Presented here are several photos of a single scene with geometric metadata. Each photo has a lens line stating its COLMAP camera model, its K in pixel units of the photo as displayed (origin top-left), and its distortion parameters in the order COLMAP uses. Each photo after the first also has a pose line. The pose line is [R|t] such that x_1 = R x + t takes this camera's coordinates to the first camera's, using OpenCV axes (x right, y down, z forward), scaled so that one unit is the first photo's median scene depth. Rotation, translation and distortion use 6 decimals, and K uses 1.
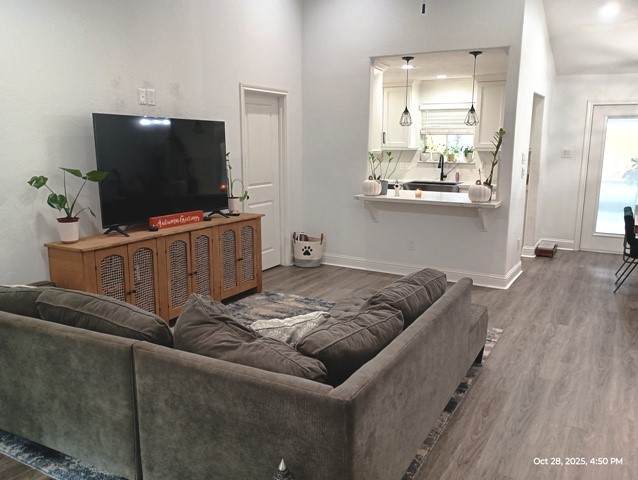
lens RADIAL K [[531.8, 0, 319.4], [0, 531.8, 239.0], [0, 0, 1]] dist [0.041550, -0.061349]
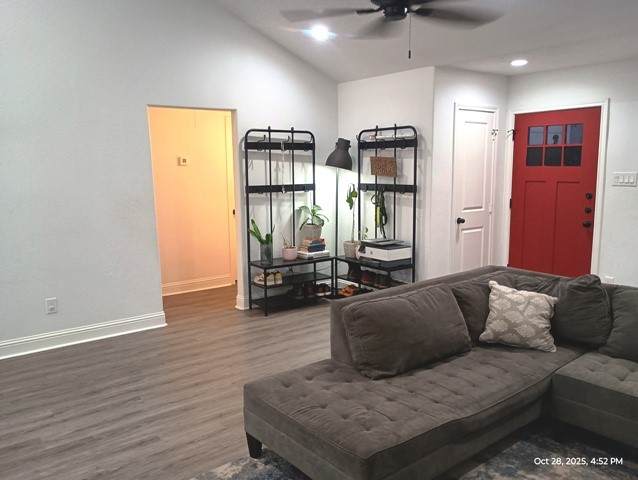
lens RADIAL K [[531.8, 0, 318.7], [0, 531.8, 238.7], [0, 0, 1]] dist [0.041550, -0.061349]
pose [[-0.921369, -0.059581, 0.384094, -0.043545], [0.073094, 0.943991, 0.321773, -0.184518], [-0.381753, 0.324547, -0.865410, 0.895147]]
